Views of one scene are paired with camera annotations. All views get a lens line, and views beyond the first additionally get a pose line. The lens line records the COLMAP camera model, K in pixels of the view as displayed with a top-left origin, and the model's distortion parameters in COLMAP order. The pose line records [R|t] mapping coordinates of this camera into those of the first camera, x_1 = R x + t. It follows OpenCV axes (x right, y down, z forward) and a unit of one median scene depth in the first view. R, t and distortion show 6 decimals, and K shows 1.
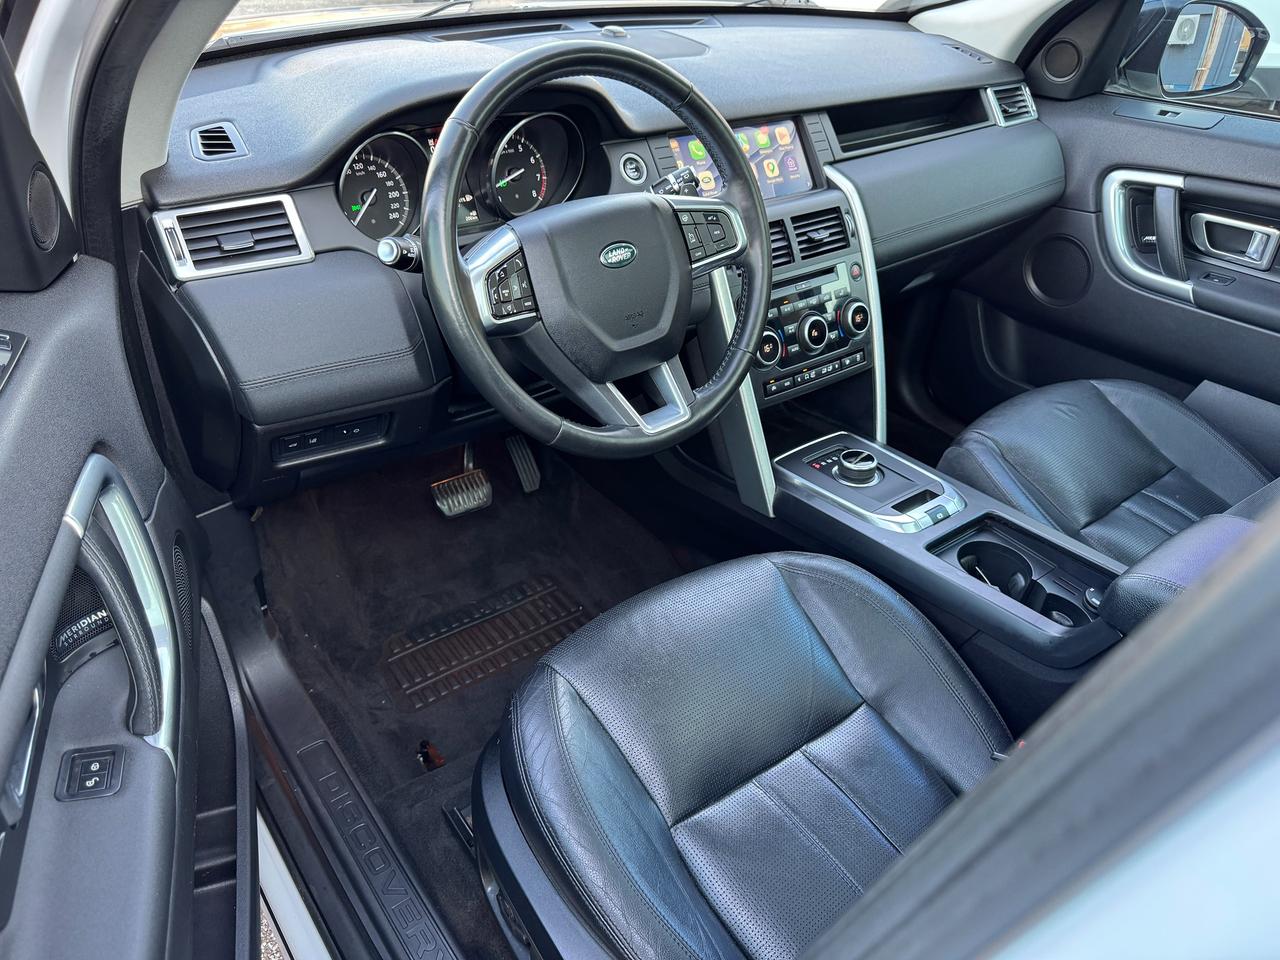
lens RADIAL K [[870.3, 0, 638.7], [0, 870.3, 483.1], [0, 0, 1]] dist [0.006803, -0.019220]
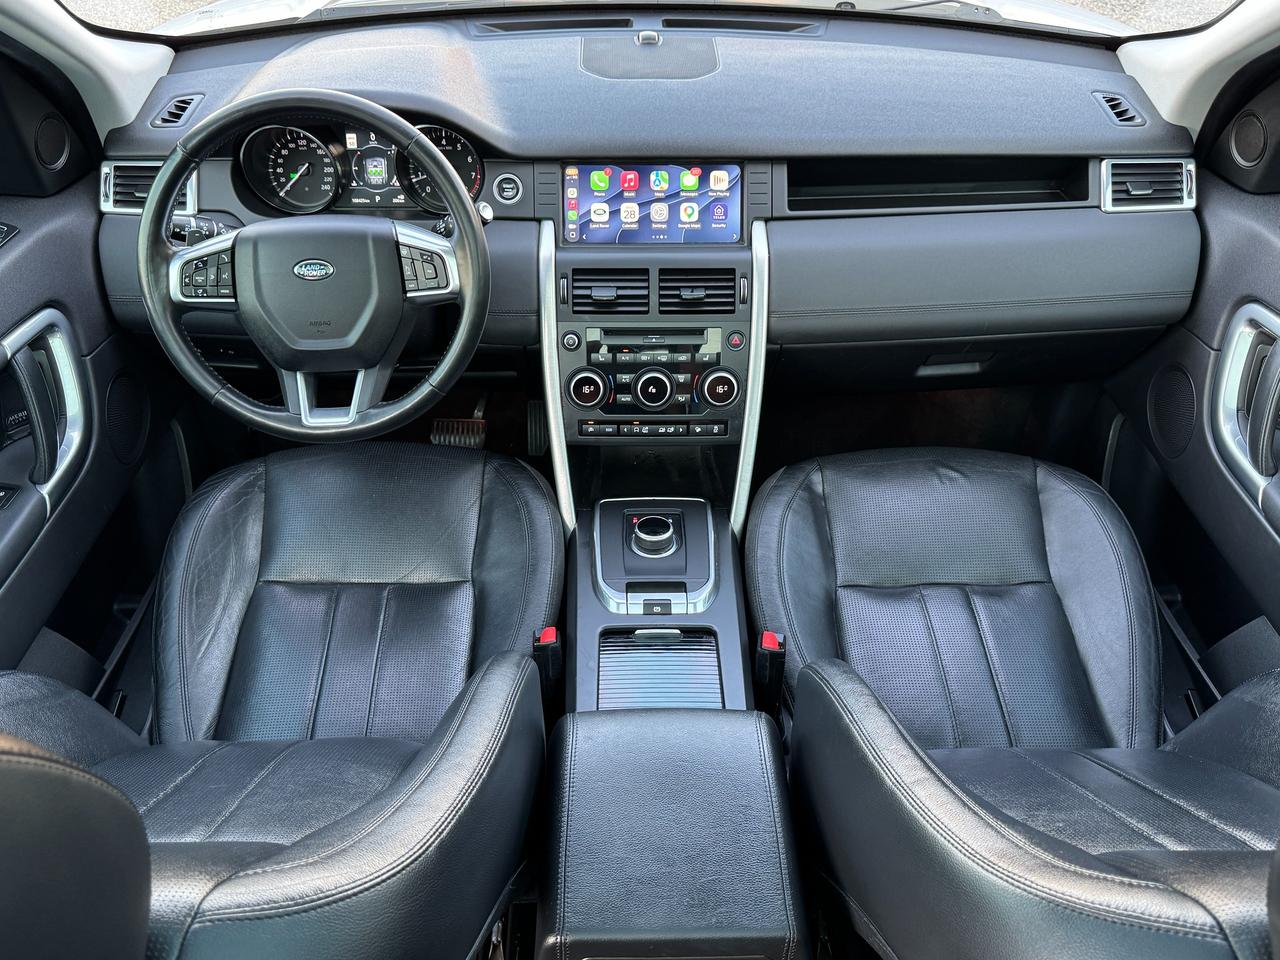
lens RADIAL K [[1025.7, 0, 644.4], [0, 1025.7, 486.1], [0, 0, 1]] dist [0.051565, -0.080413]
pose [[0.806481, 0.344541, -0.480500, 0.771662], [-0.318230, 0.937862, 0.138366, -0.224223], [0.498315, 0.041320, 0.866011, 0.010641]]
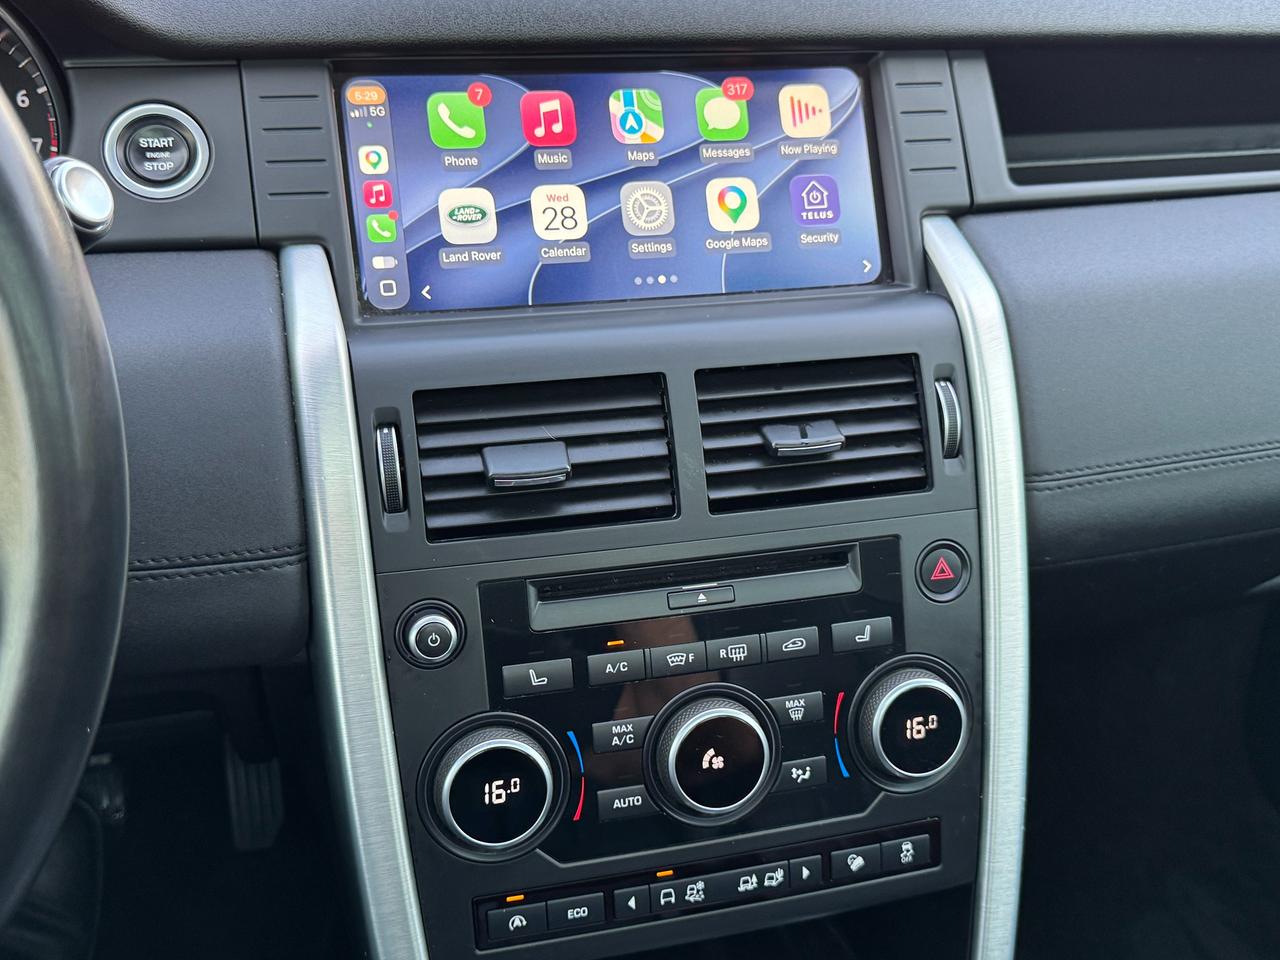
lens RADIAL K [[1346.1, 0, 647.7], [0, 1346.1, 476.0], [0, 0, 1]] dist [0.057326, 0.000000]
pose [[0.932095, 0.186615, -0.310440, 0.301324], [-0.219079, 0.972980, -0.072899, -0.224818], [0.288448, 0.135959, 0.947794, 0.542432]]
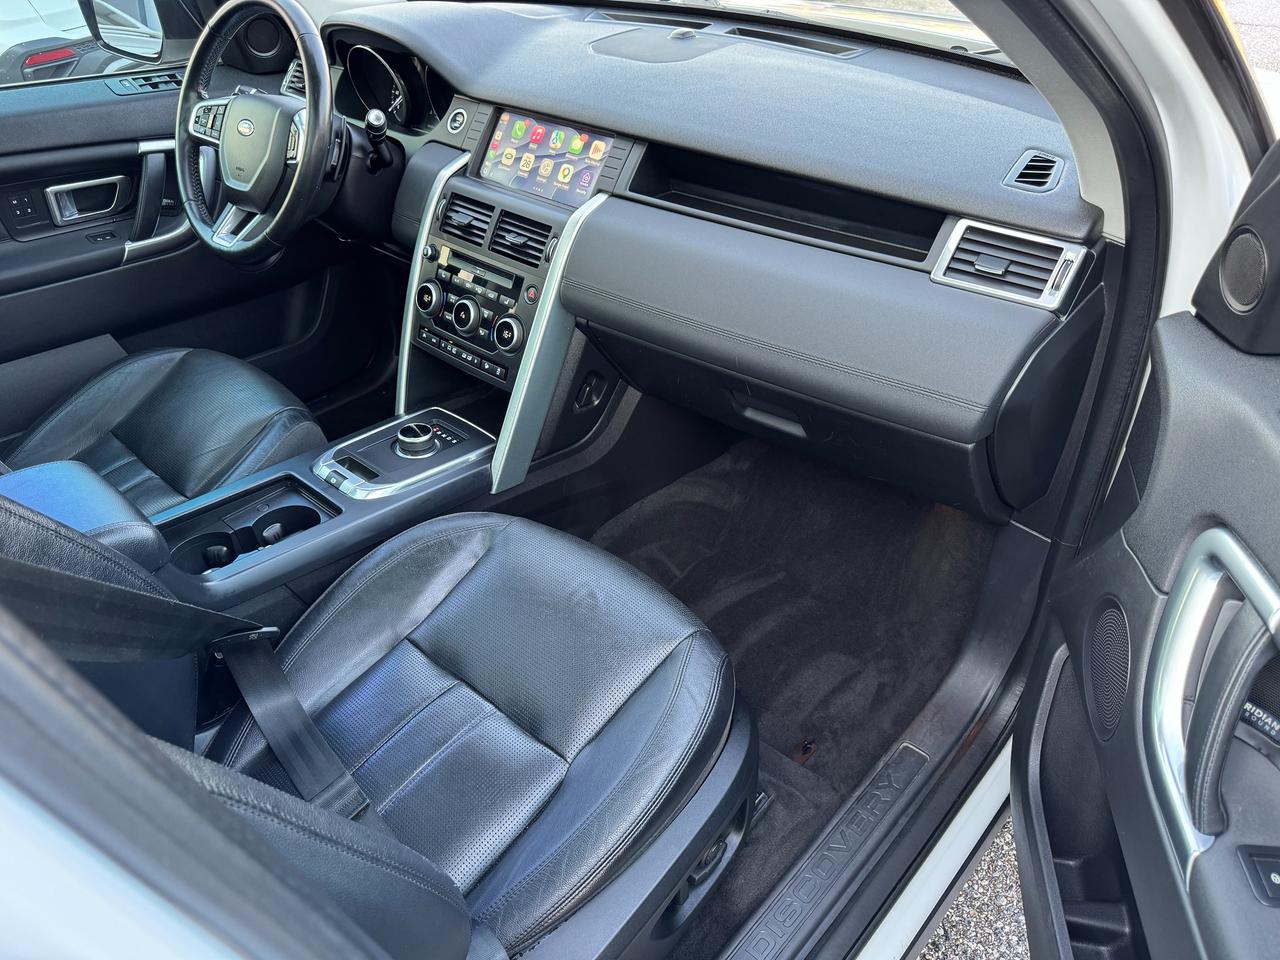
lens RADIAL K [[870.3, 0, 640.9], [0, 870.3, 474.6], [0, 0, 1]] dist [0.006803, -0.019220]
pose [[0.205273, 0.544278, -0.813403, 1.188953], [-0.556089, 0.748775, 0.360696, -0.519427], [0.805375, 0.378283, 0.456370, 0.757791]]
